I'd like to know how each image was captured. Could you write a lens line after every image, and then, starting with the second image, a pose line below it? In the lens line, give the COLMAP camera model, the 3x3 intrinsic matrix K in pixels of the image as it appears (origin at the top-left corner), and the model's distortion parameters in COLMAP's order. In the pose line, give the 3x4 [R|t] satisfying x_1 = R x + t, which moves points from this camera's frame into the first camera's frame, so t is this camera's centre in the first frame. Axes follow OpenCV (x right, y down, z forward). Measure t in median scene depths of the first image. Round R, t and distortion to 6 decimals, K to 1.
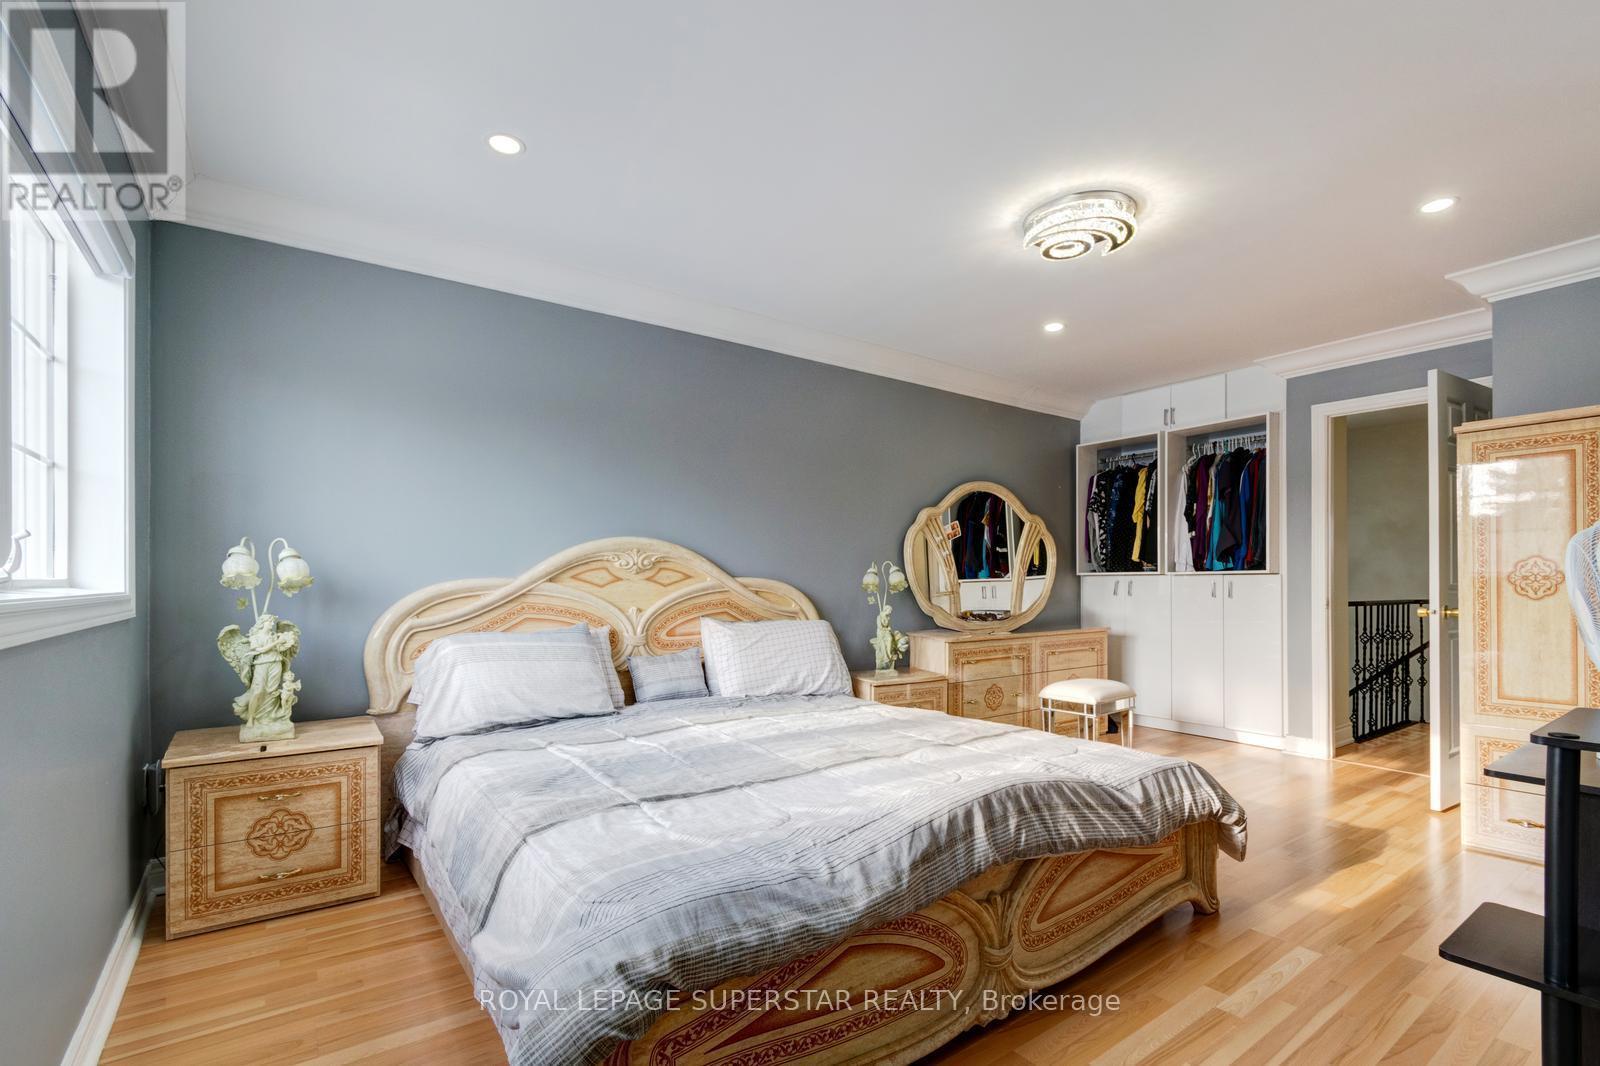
lens RADIAL K [[728.2, 0, 822.6], [0, 728.2, 580.9], [0, 0, 1]] dist [0.001871, -0.001147]
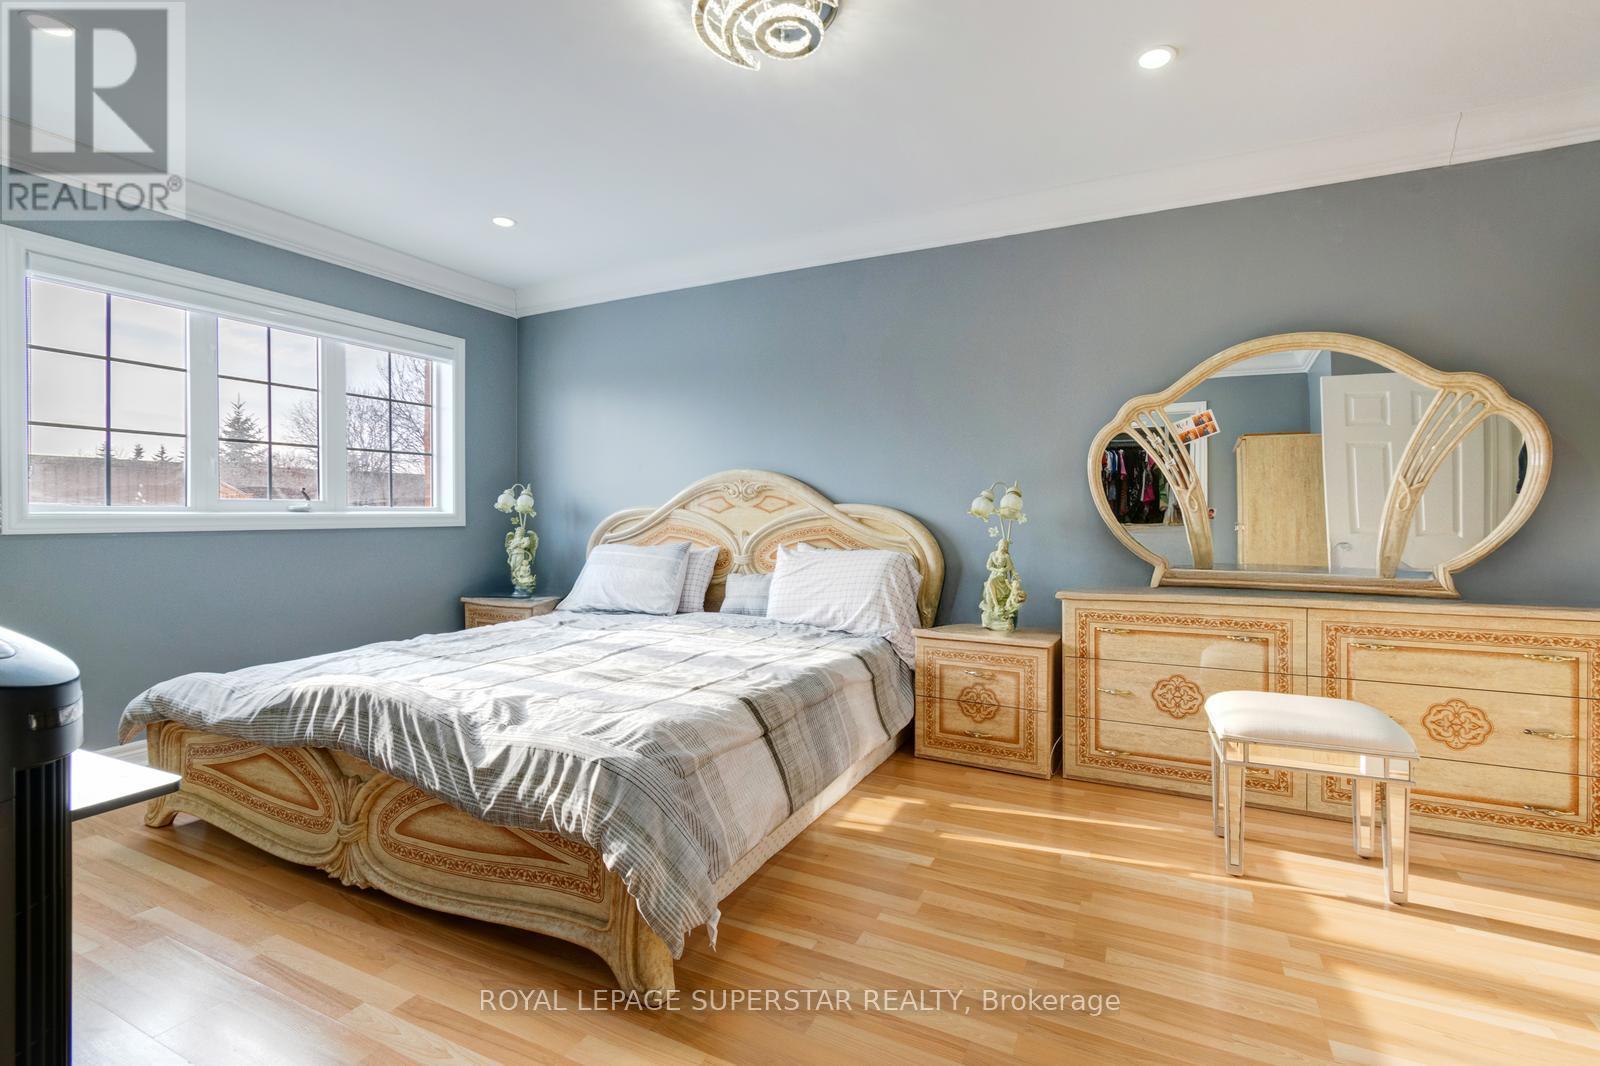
lens RADIAL K [[728.2, 0, 810.8], [0, 728.2, 522.9], [0, 0, 1]] dist [0.001871, -0.001147]
pose [[0.462432, 0.014480, -0.886536, 0.823611], [0.001083, 0.999857, 0.016896, 0.004463], [0.886654, -0.008774, 0.462350, 0.577334]]
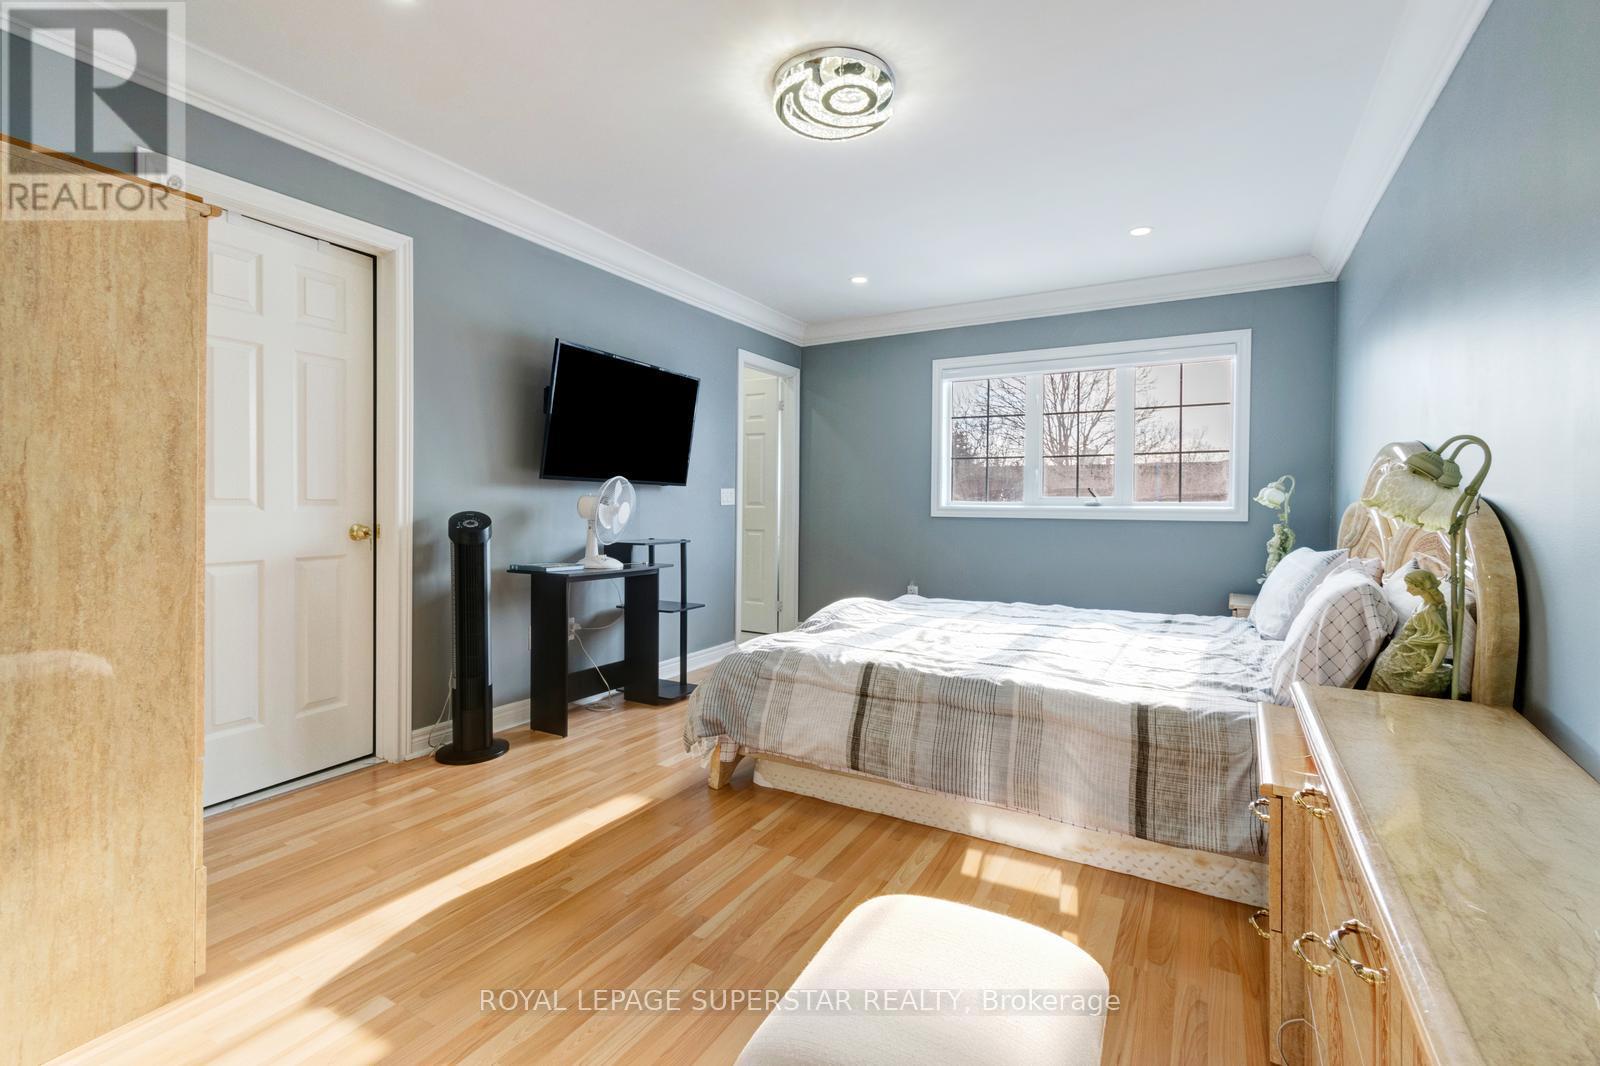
lens RADIAL K [[728.2, 0, 791.2], [0, 728.2, 505.3], [0, 0, 1]] dist [0.001871, -0.001147]
pose [[-0.923324, -0.002010, -0.384016, 0.604406], [-0.002461, 0.999997, 0.000682, 0.004627], [0.384014, 0.001574, -0.923326, 1.473223]]
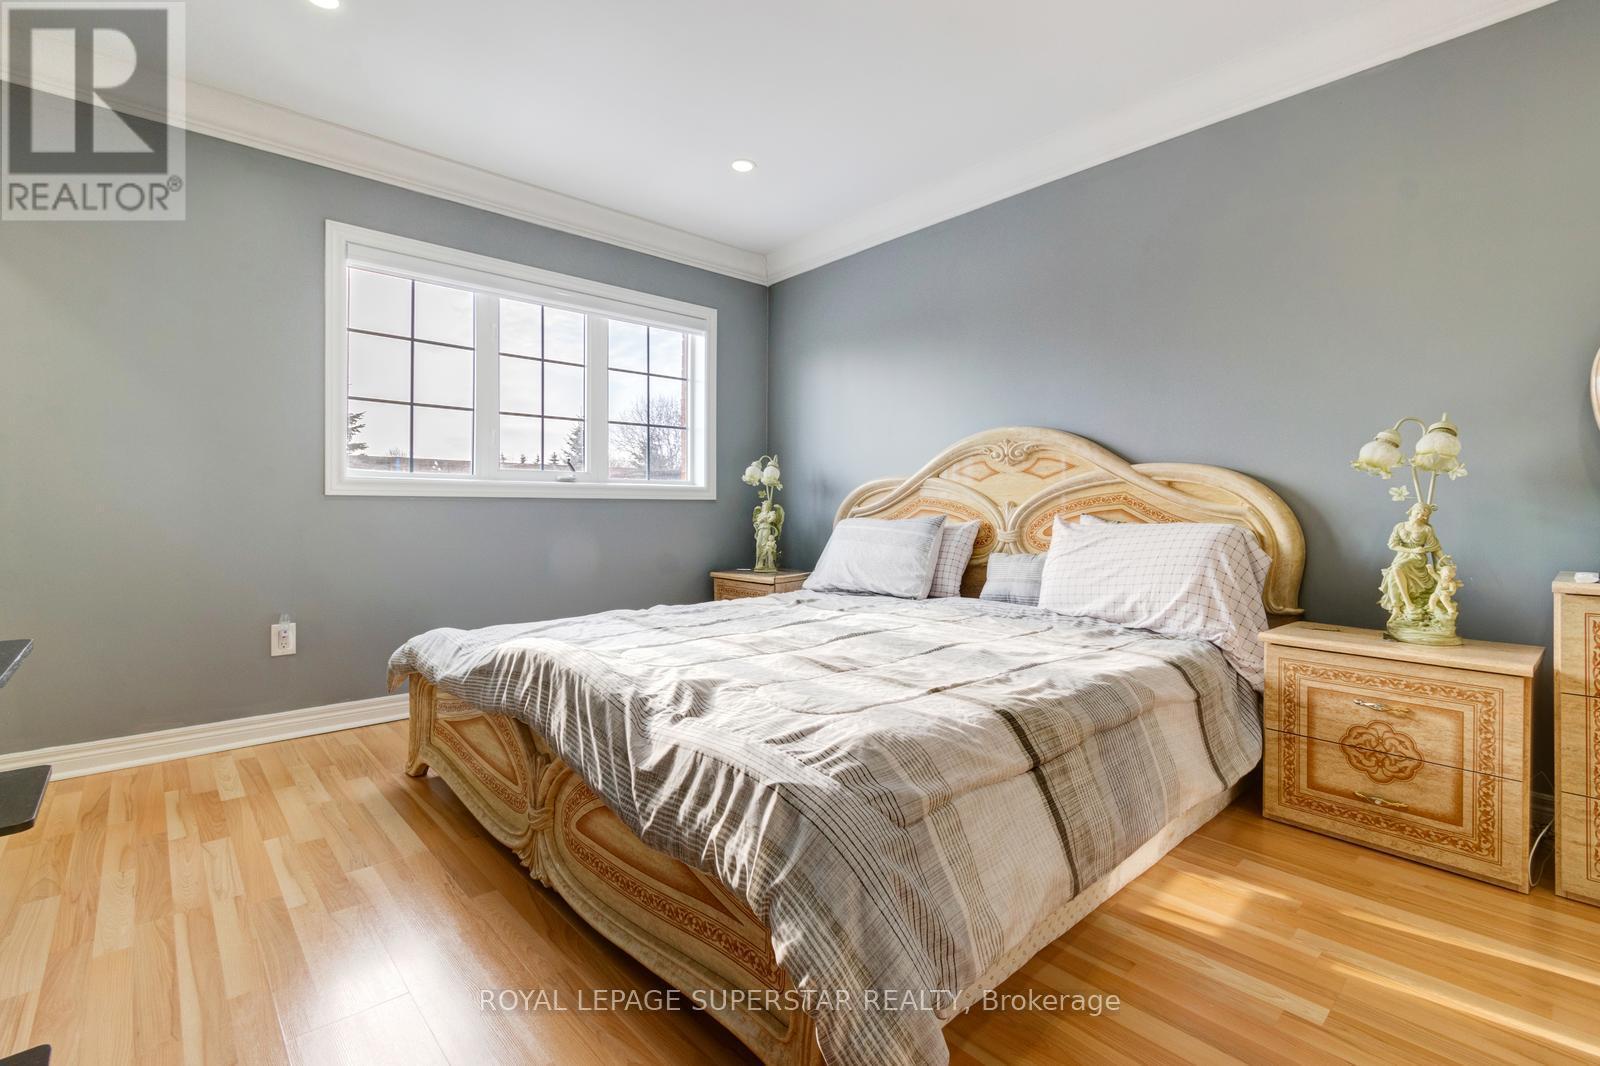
lens RADIAL K [[720.9, 0, 803.4], [0, 720.9, 511.1], [0, 0, 1]] dist [0.001148, -0.000386]
pose [[0.103092, 0.004865, -0.994660, 0.657565], [0.000694, 0.999987, 0.004963, 0.044507], [0.994672, -0.001202, 0.103088, 0.652414]]
